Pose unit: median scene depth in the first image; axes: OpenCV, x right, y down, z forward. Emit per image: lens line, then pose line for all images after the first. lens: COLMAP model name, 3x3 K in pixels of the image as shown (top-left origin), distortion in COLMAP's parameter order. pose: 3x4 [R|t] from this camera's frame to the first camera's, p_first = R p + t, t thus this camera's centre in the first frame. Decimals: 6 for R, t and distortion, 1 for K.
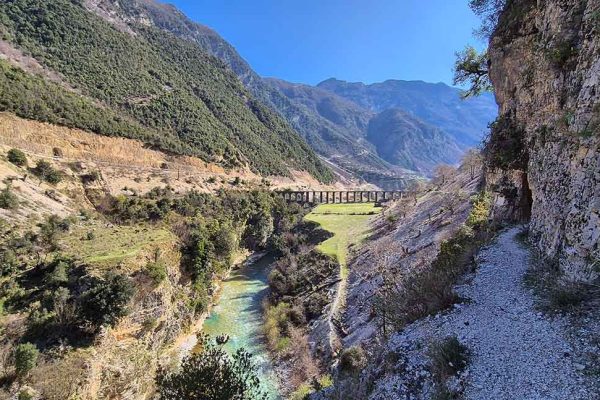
lens RADIAL K [[357.2, 0, 302.4], [0, 357.2, 194.6], [0, 0, 1]] dist [0.001412, 0.000910]
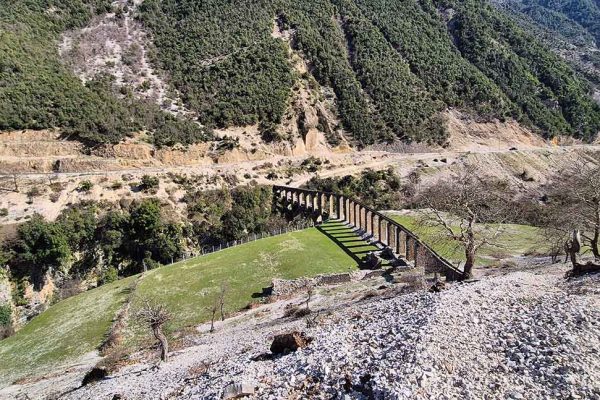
lens RADIAL K [[354.2, 0, 302.1], [0, 354.2, 196.2], [0, 0, 1]] dist [-0.000482, -0.001042]
pose [[0.681977, 0.085380, -0.726373, 0.376443], [0.036211, 0.988003, 0.150131, -0.082368], [0.730477, -0.128689, 0.670703, 0.672000]]
